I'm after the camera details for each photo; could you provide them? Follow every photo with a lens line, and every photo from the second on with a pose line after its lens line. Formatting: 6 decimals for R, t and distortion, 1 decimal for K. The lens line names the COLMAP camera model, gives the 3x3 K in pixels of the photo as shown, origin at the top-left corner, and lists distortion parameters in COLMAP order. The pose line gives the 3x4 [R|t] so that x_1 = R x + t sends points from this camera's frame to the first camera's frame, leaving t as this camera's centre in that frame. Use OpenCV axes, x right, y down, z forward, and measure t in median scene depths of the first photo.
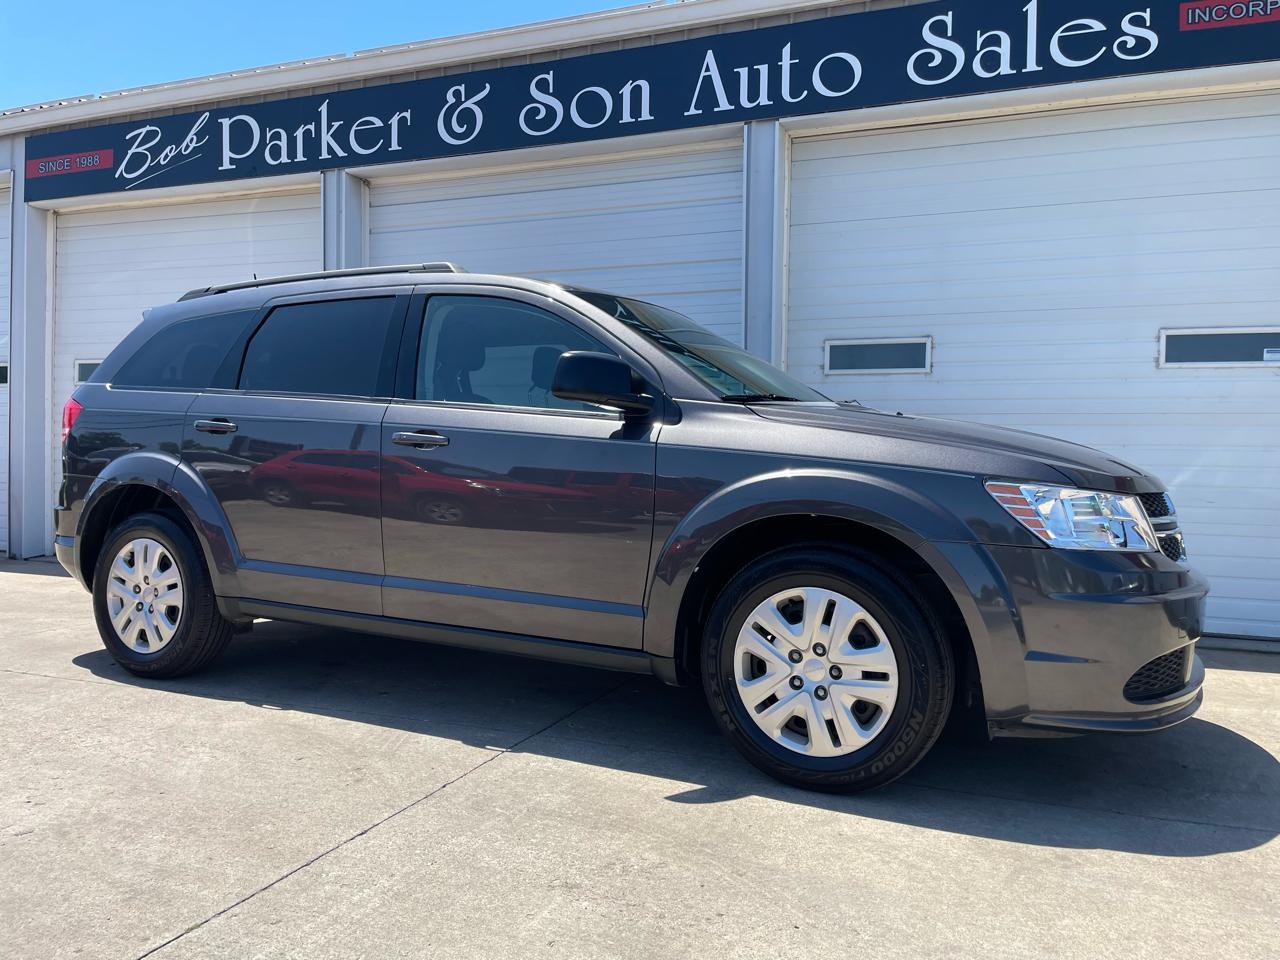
lens RADIAL K [[977.1, 0, 636.2], [0, 977.1, 478.4], [0, 0, 1]] dist [0.086449, -0.109820]
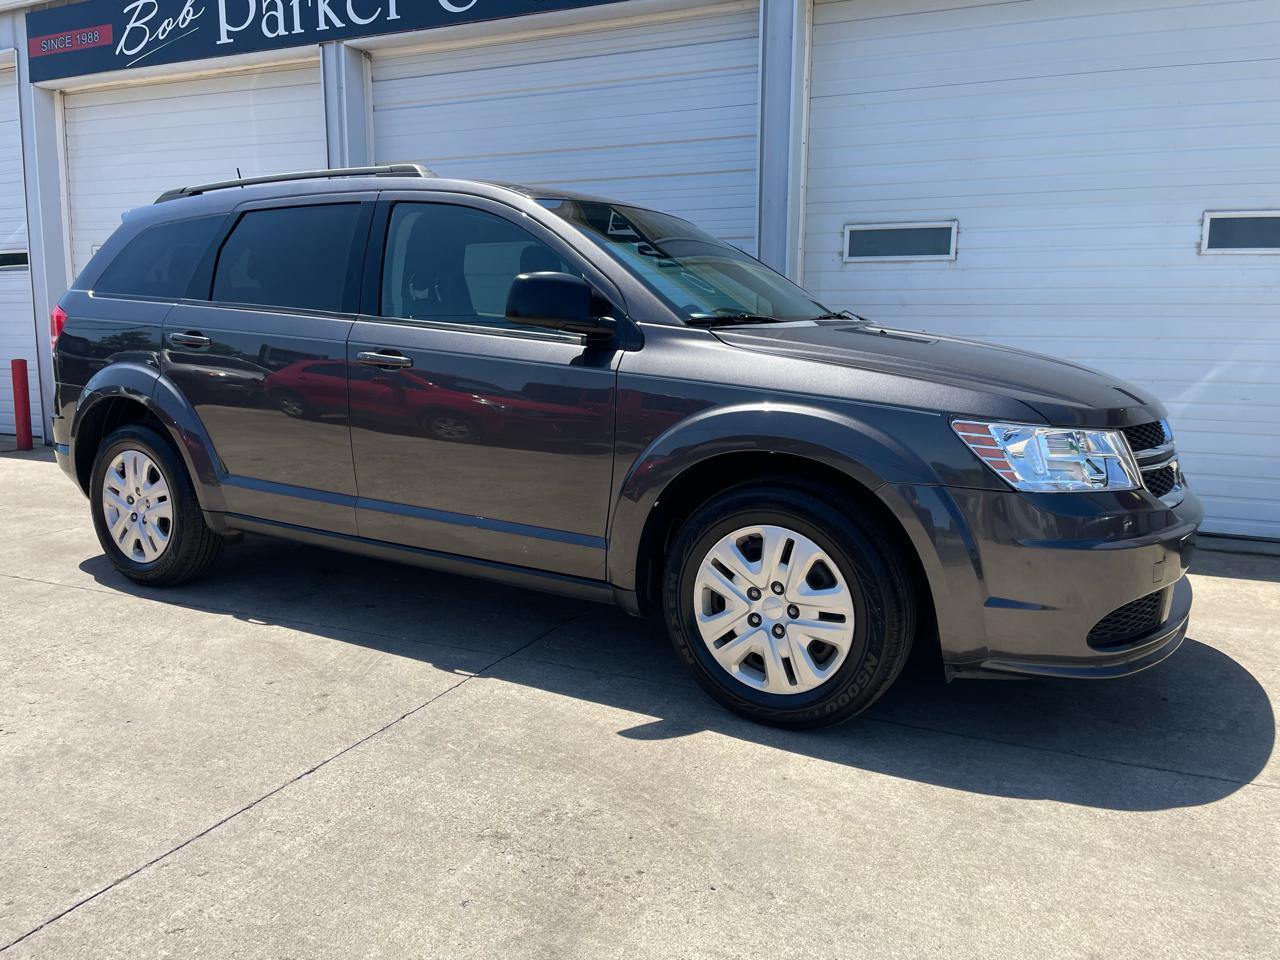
lens RADIAL K [[977.1, 0, 638.7], [0, 977.1, 473.6], [0, 0, 1]] dist [0.086449, -0.109820]
pose [[0.998598, 0.000783, -0.052922, 0.068851], [0.006269, 0.991103, 0.132948, -0.047092], [0.052556, -0.133093, 0.989709, 0.031640]]
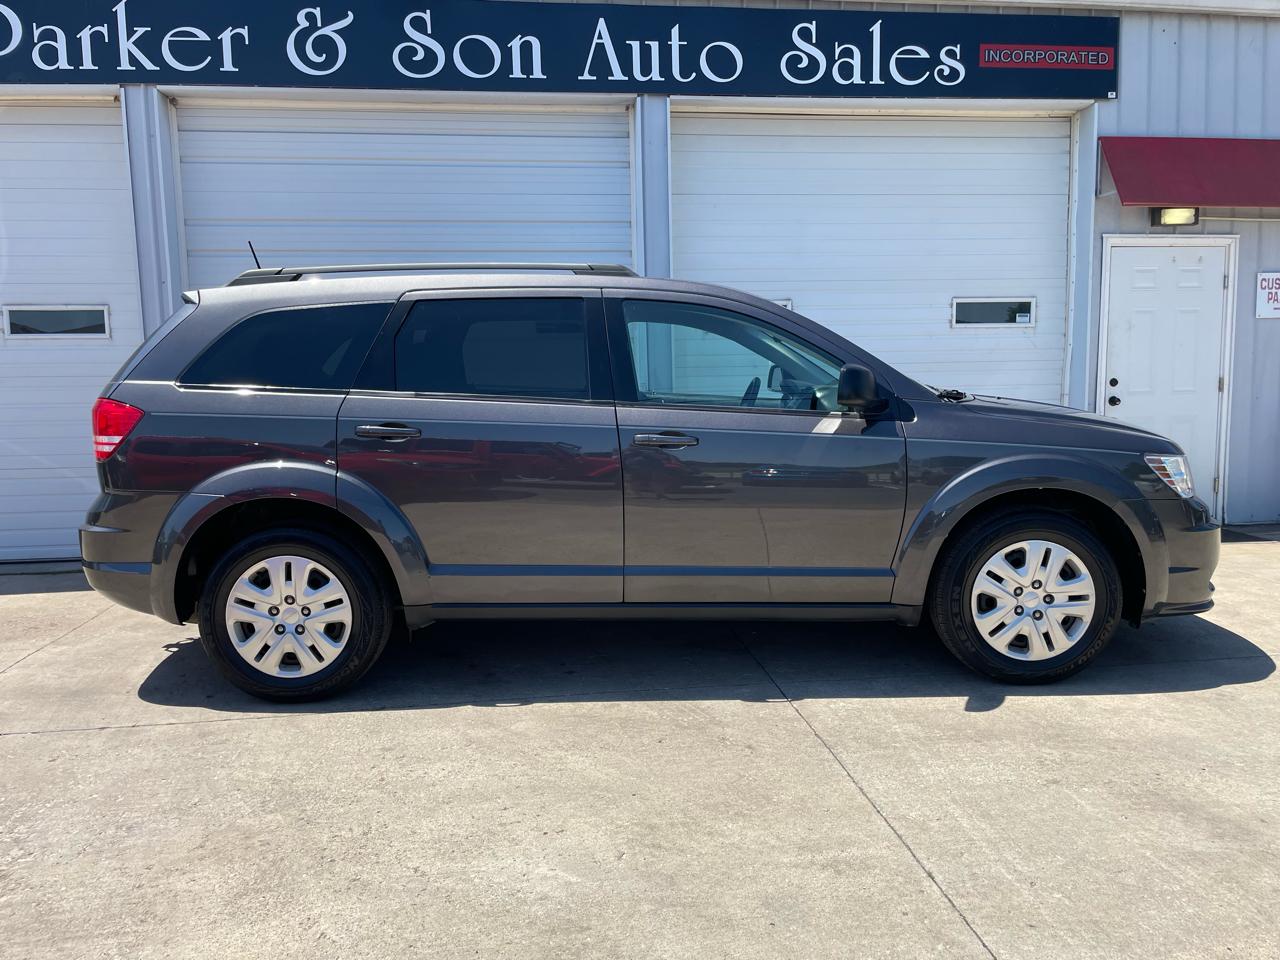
lens RADIAL K [[977.1, 0, 643.3], [0, 977.1, 474.3], [0, 0, 1]] dist [0.086449, -0.109820]
pose [[0.875678, -0.085300, 0.475302, -0.643359], [0.038210, 0.993428, 0.107889, -0.101768], [-0.481382, -0.076315, 0.873182, 0.049937]]
